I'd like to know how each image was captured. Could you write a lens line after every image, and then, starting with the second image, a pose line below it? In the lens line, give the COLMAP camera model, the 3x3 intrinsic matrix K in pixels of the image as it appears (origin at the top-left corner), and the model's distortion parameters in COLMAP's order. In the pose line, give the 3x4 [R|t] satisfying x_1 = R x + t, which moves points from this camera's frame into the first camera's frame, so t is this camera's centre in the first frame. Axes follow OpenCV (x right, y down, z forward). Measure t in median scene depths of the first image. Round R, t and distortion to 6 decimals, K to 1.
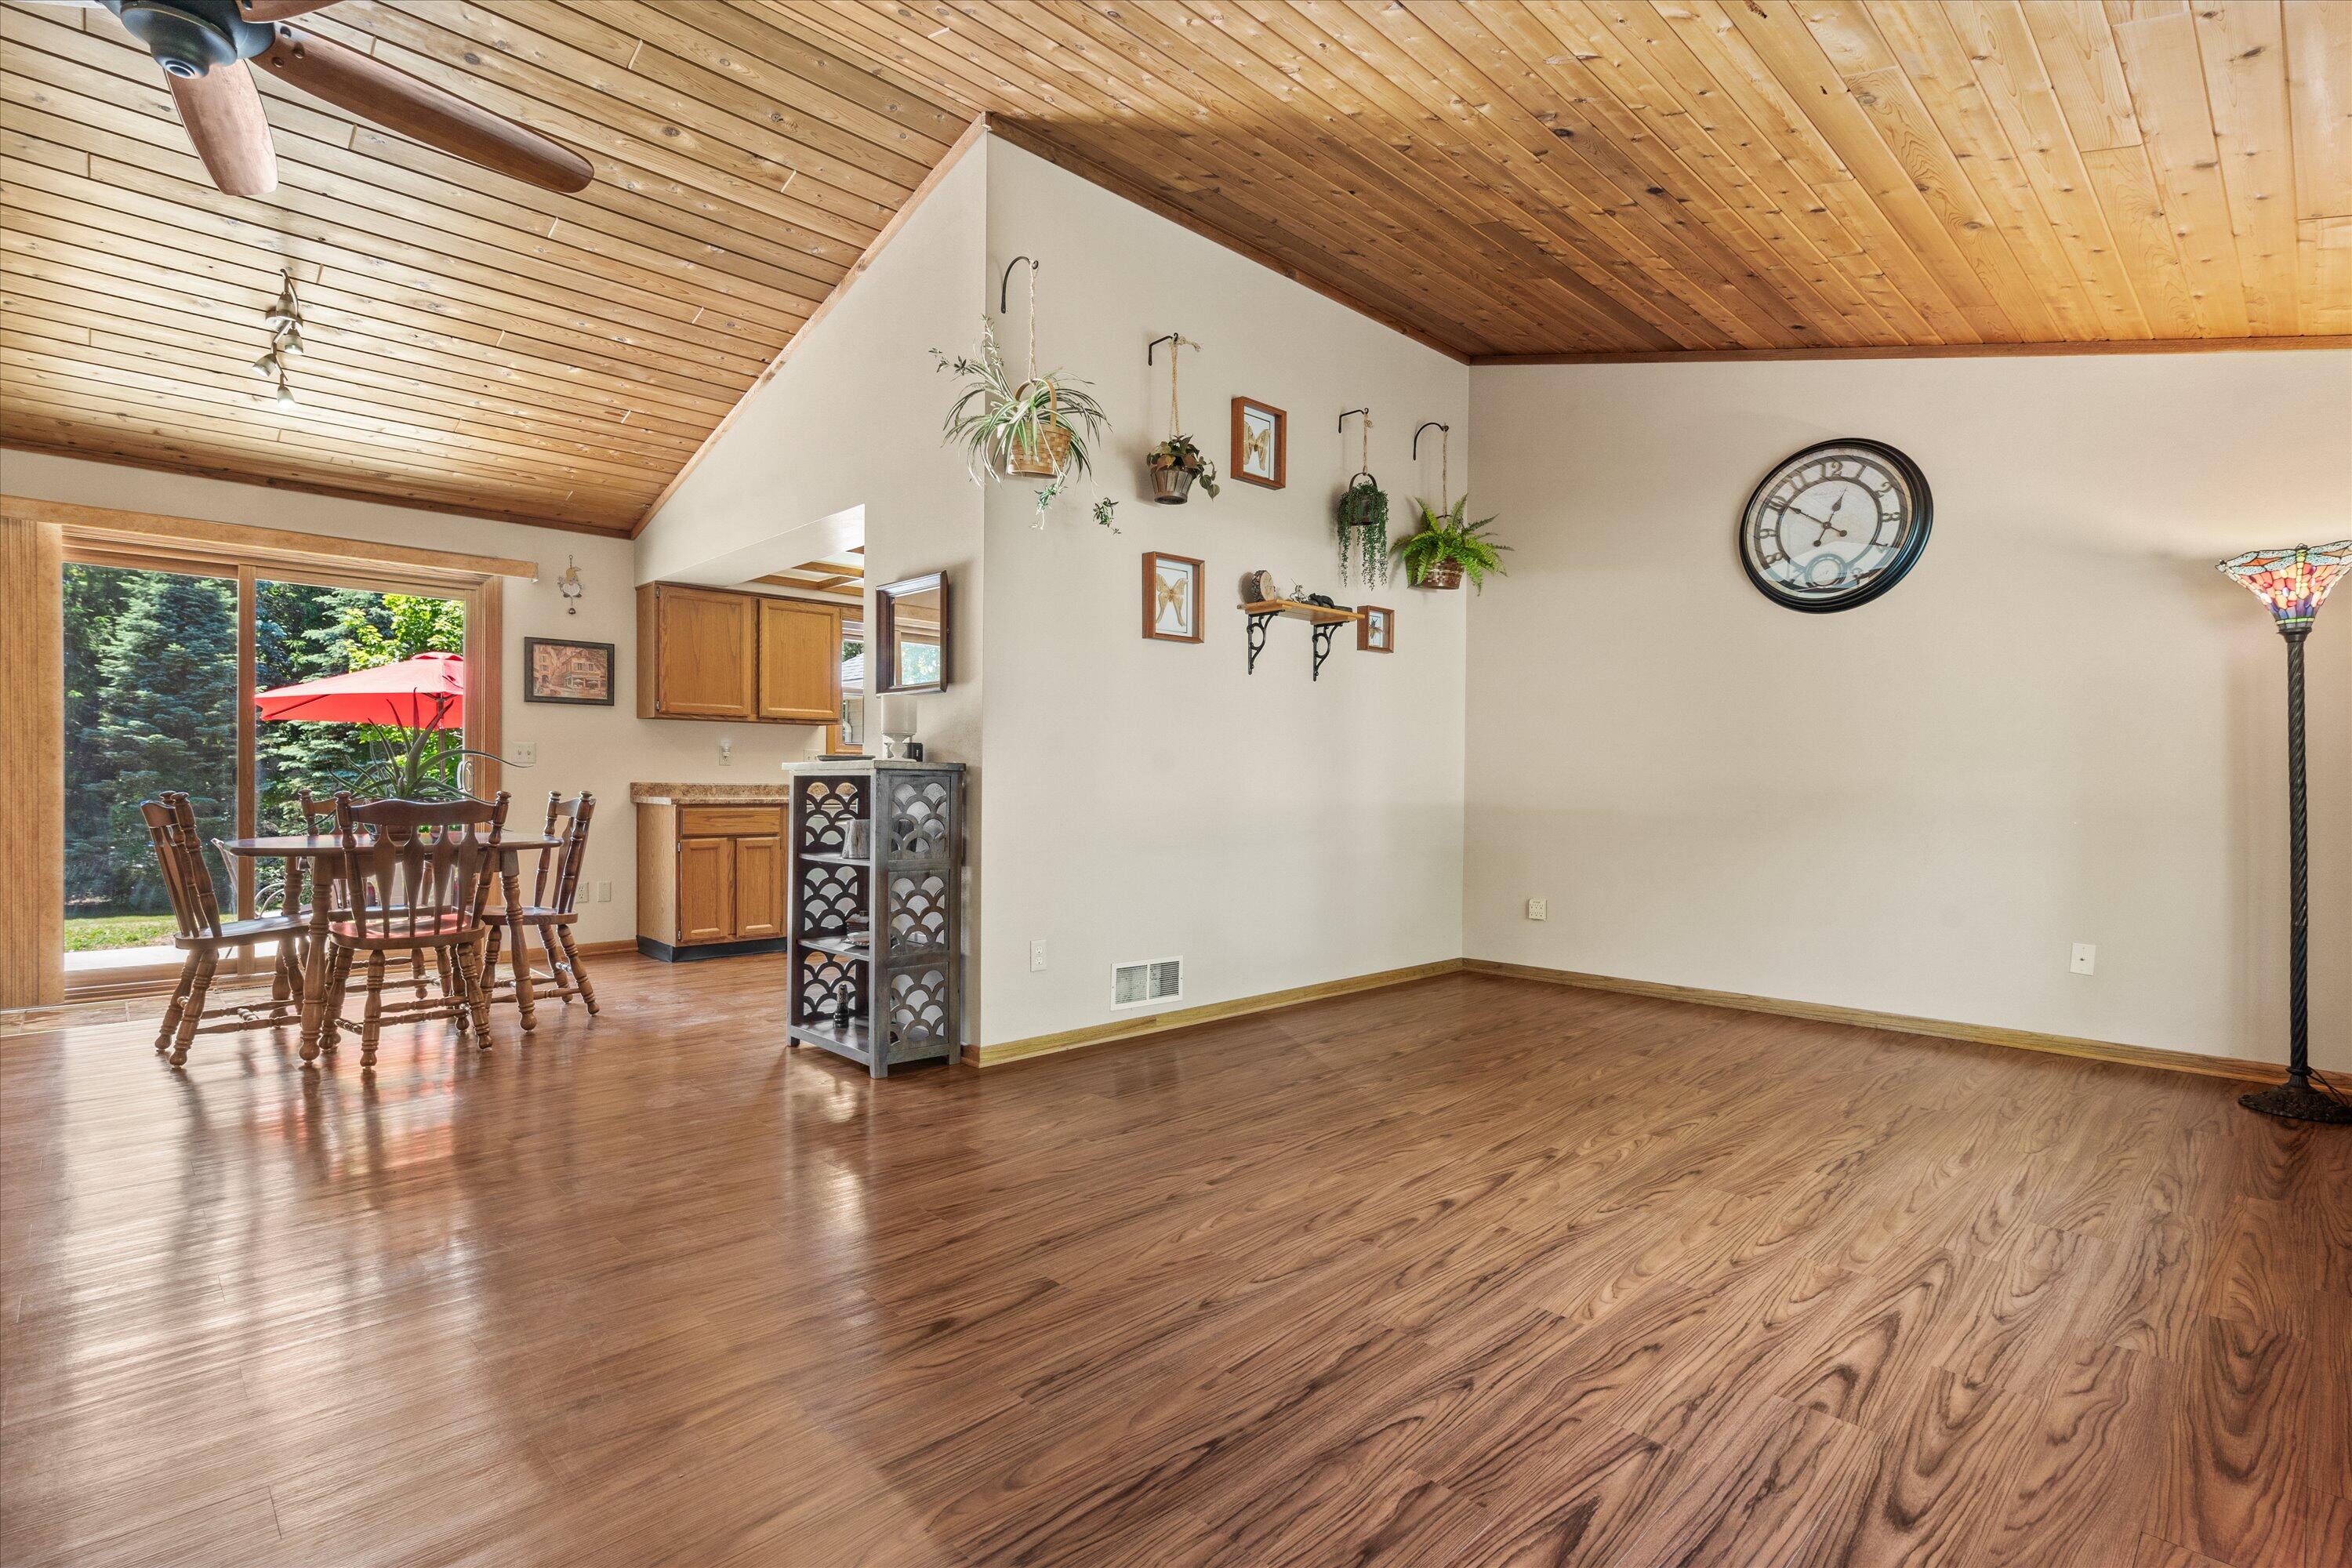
lens RADIAL K [[1099.8, 0, 1156.4], [0, 1099.8, 790.4], [0, 0, 1]] dist [0.001691, 0.000137]
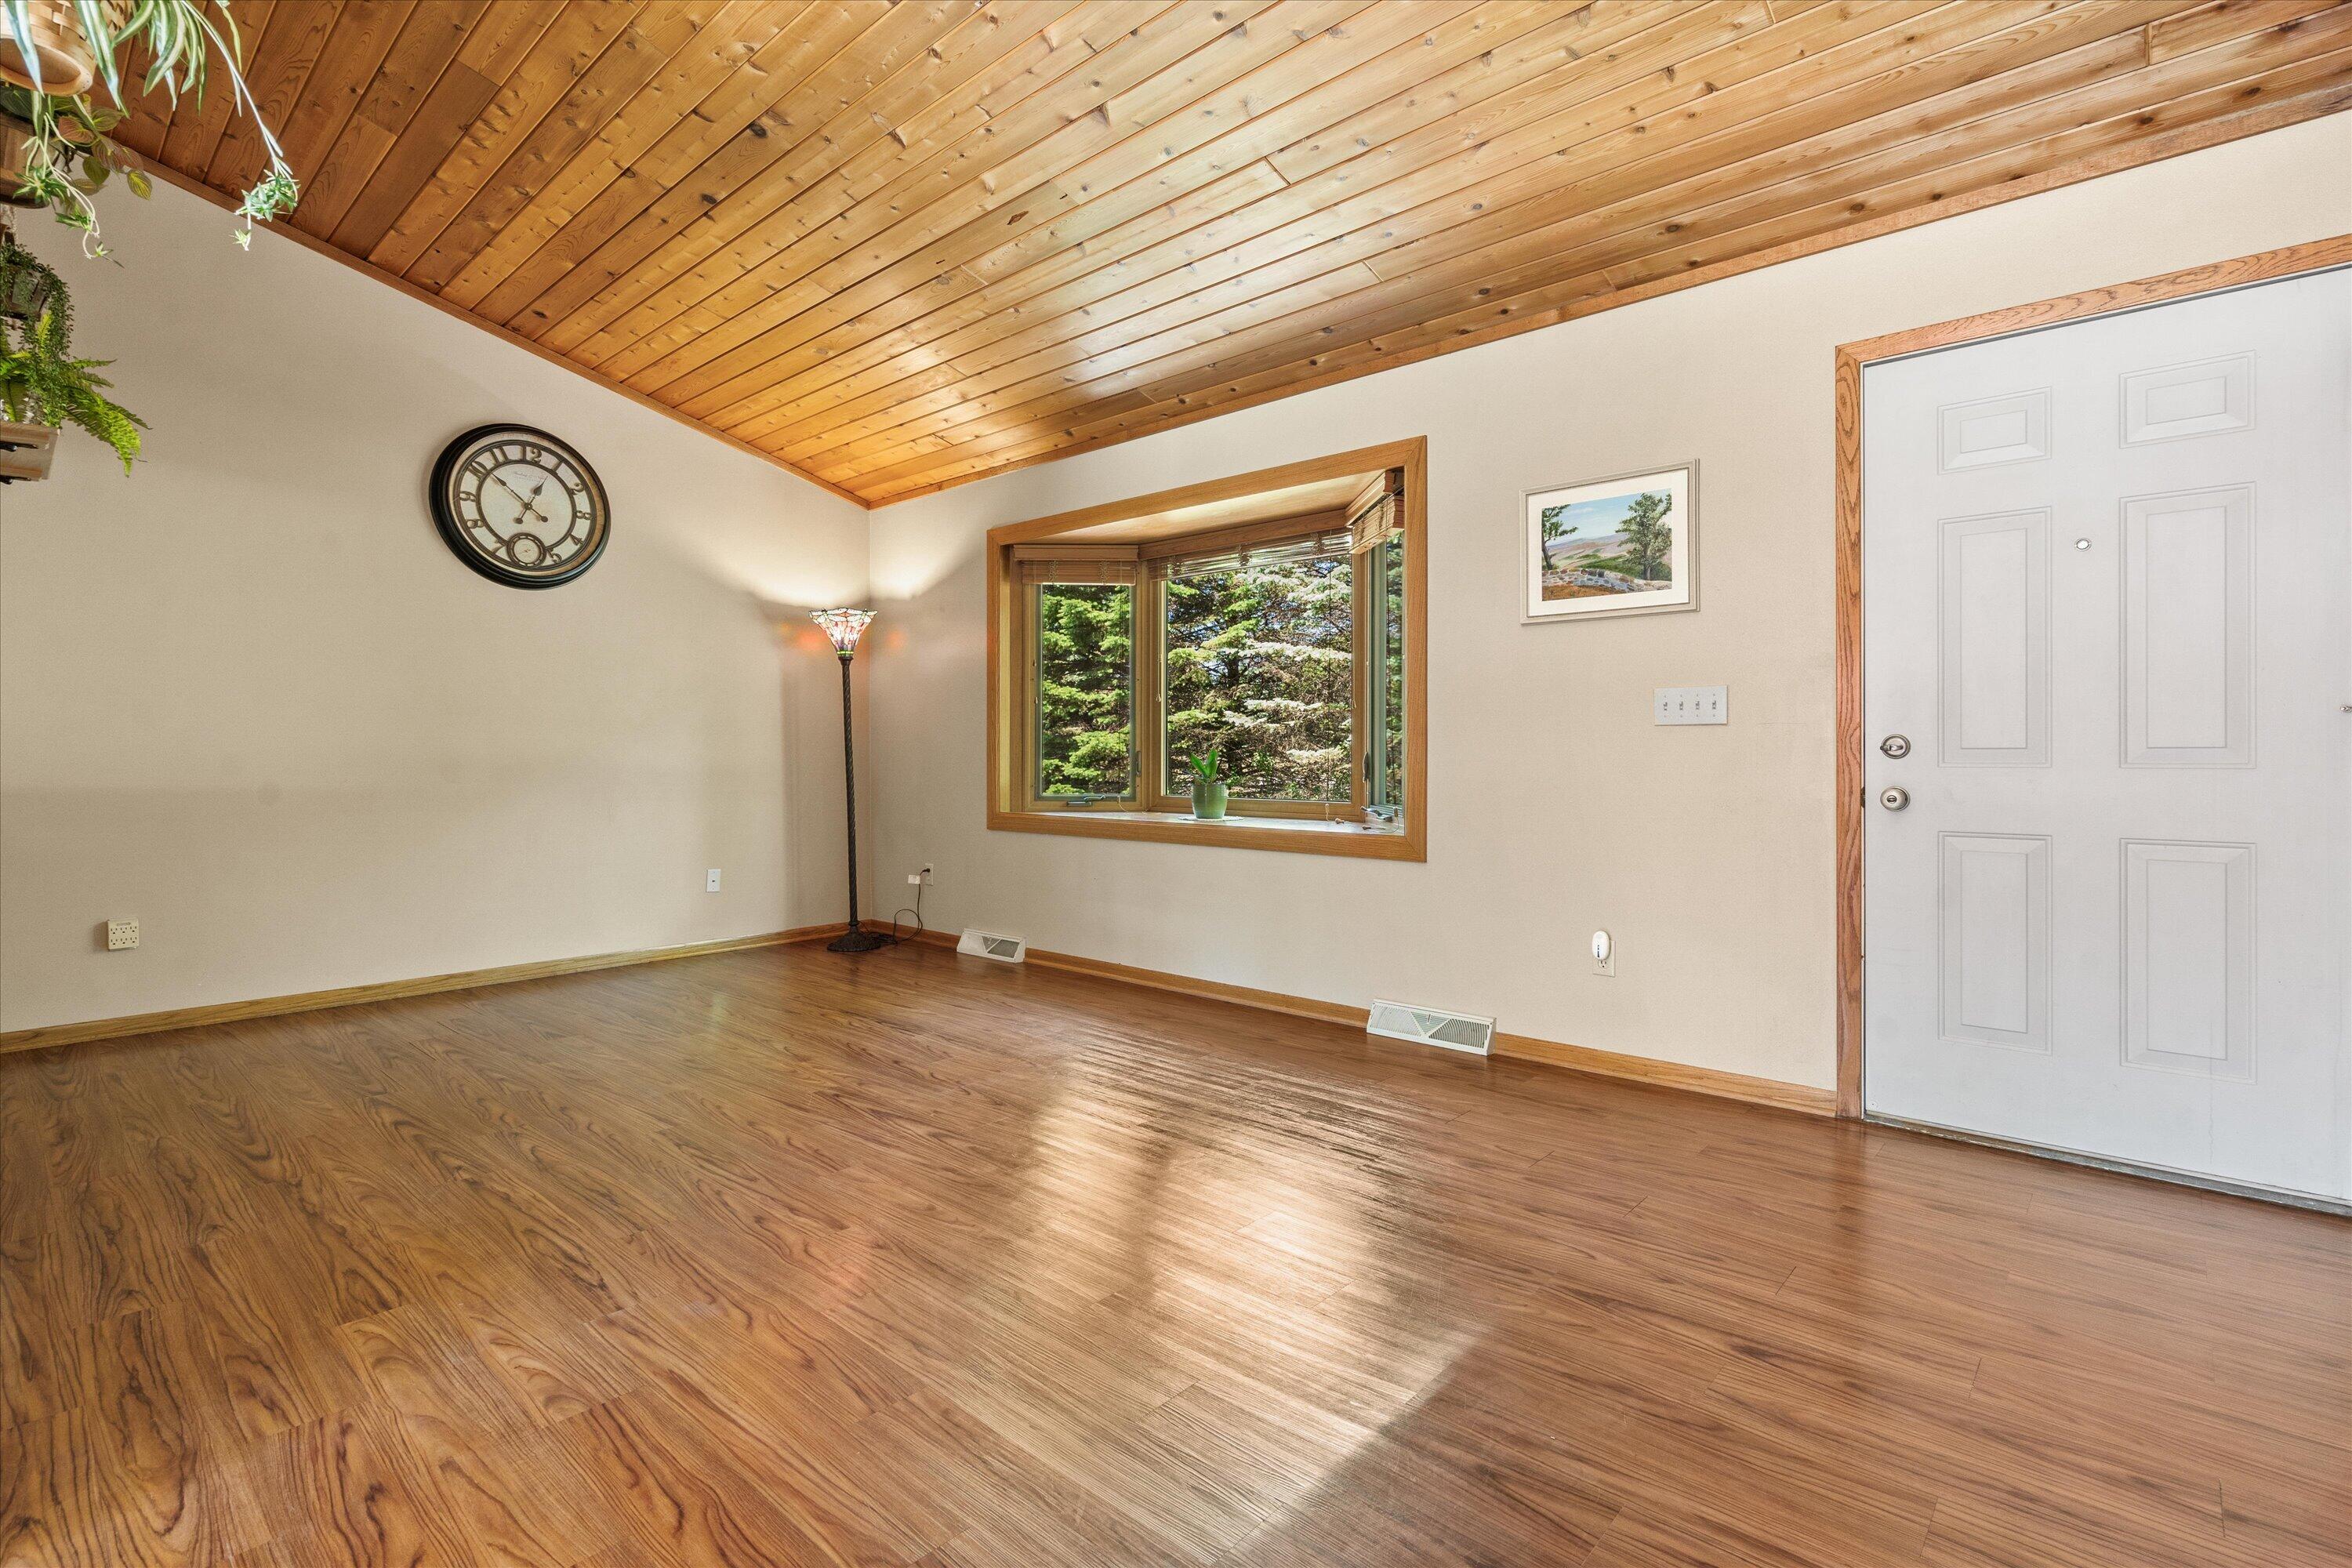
lens RADIAL K [[1099.8, 0, 1157.8], [0, 1099.8, 761.2], [0, 0, 1]] dist [0.001691, 0.000137]
pose [[-0.064401, -0.016424, 0.997789, -0.486268], [0.005782, 0.999842, 0.016831, -0.012345], [-0.997907, 0.006853, -0.064296, 0.477380]]
